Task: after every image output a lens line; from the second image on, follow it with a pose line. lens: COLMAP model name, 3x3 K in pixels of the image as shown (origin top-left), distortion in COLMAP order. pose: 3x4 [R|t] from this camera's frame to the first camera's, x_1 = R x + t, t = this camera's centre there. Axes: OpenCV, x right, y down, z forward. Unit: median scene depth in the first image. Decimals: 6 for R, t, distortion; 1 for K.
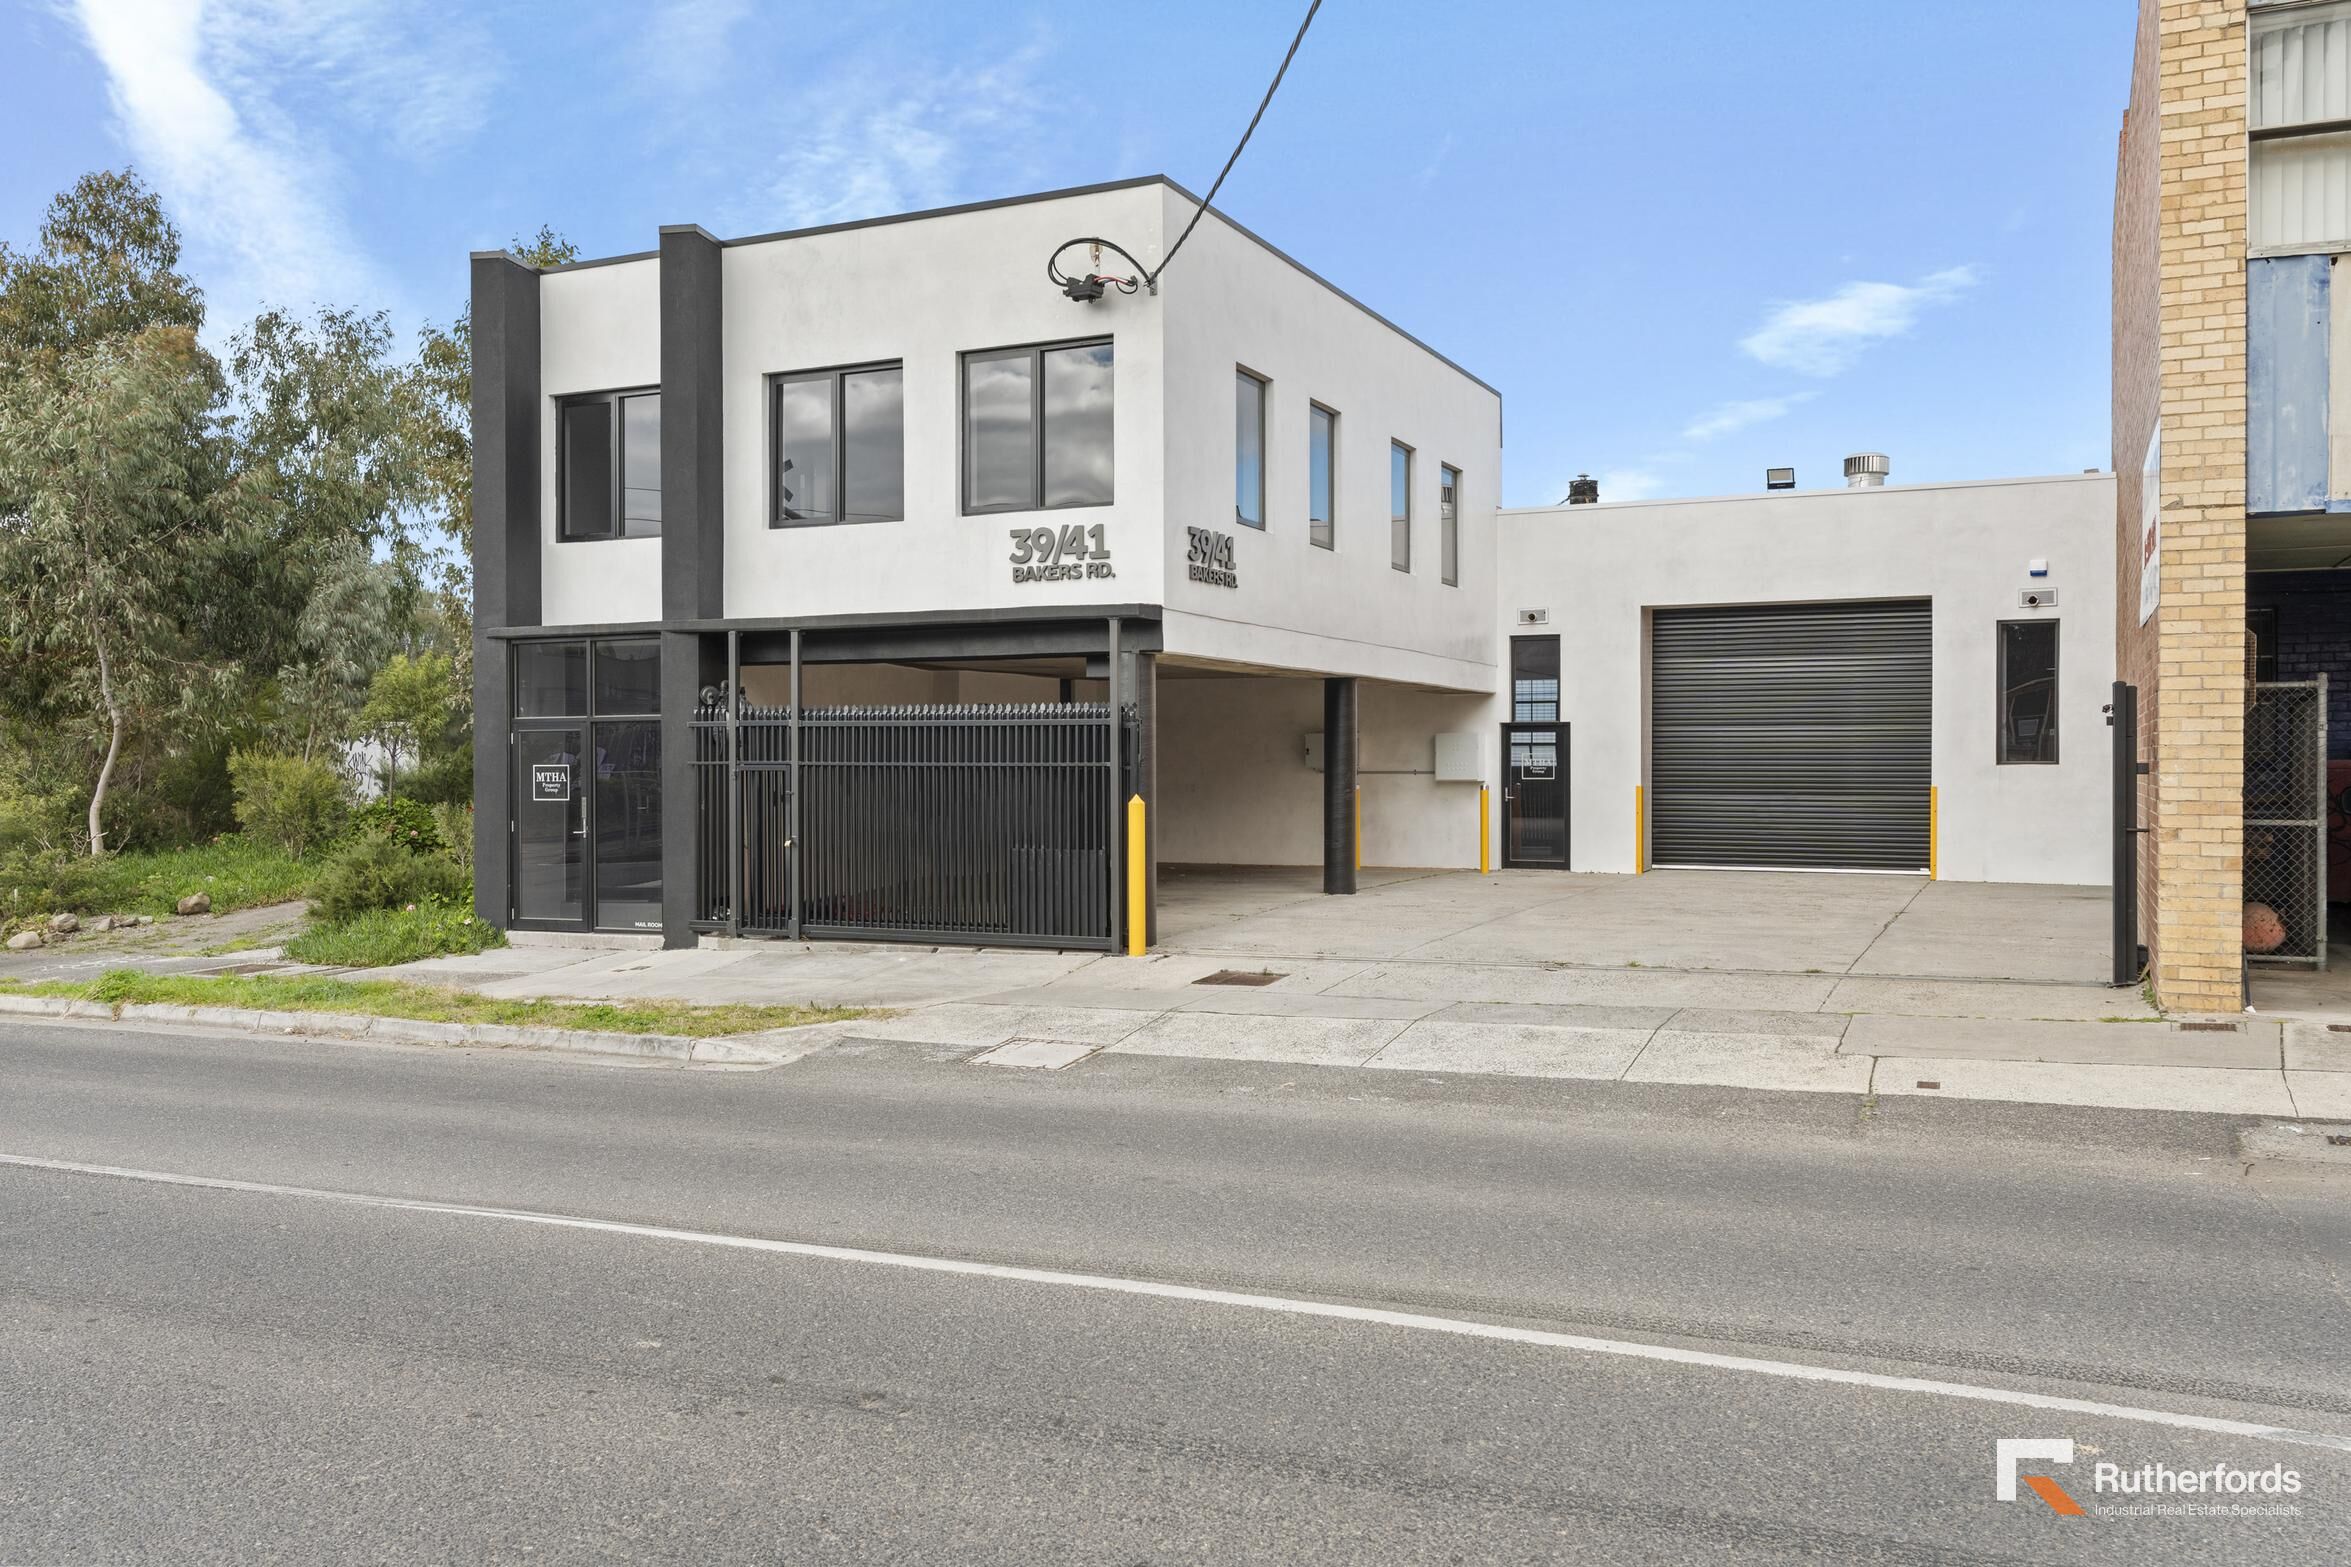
lens RADIAL K [[1910.1, 0, 1175.5], [0, 1910.1, 783.5], [0, 0, 1]] dist [0.001061, 0.002472]
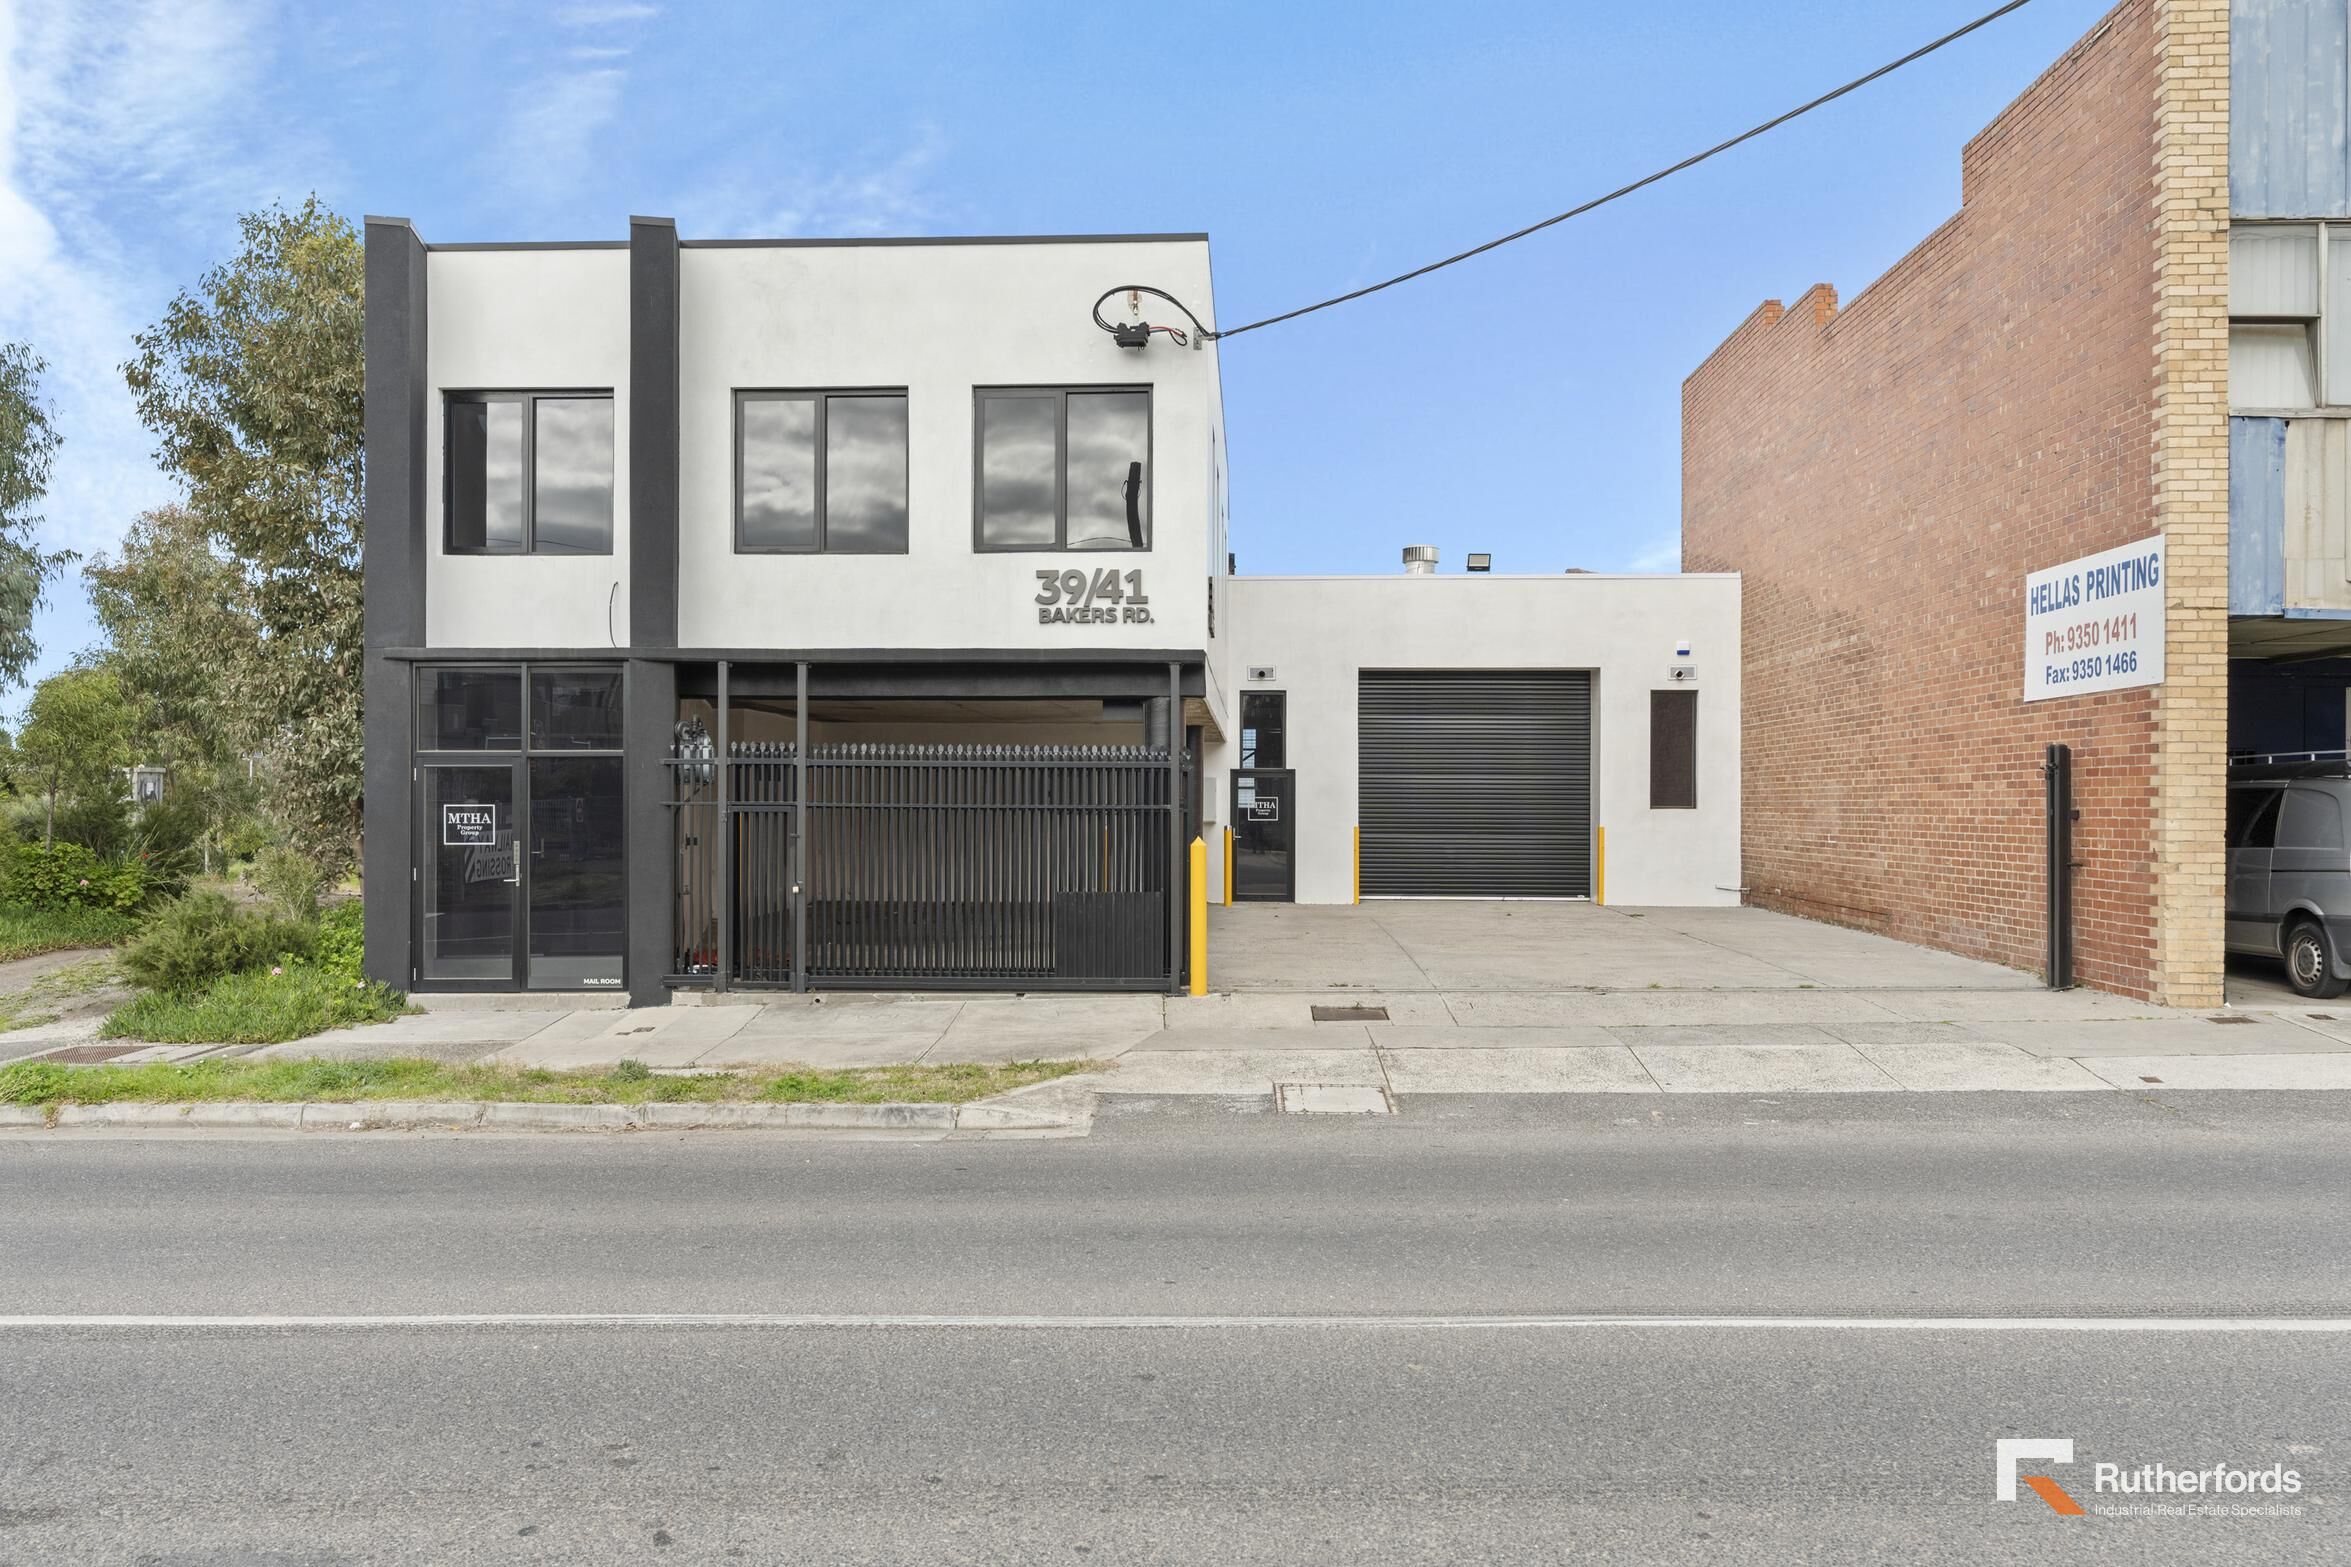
lens RADIAL K [[1720.5, 0, 1179.0], [0, 1720.5, 810.4], [0, 0, 1]] dist [0.002751, -0.001019]
pose [[0.921446, 0.003159, 0.388493, -0.372607], [-0.000785, 0.999980, -0.006270, -0.002498], [-0.388505, 0.005472, 0.921430, 0.151513]]
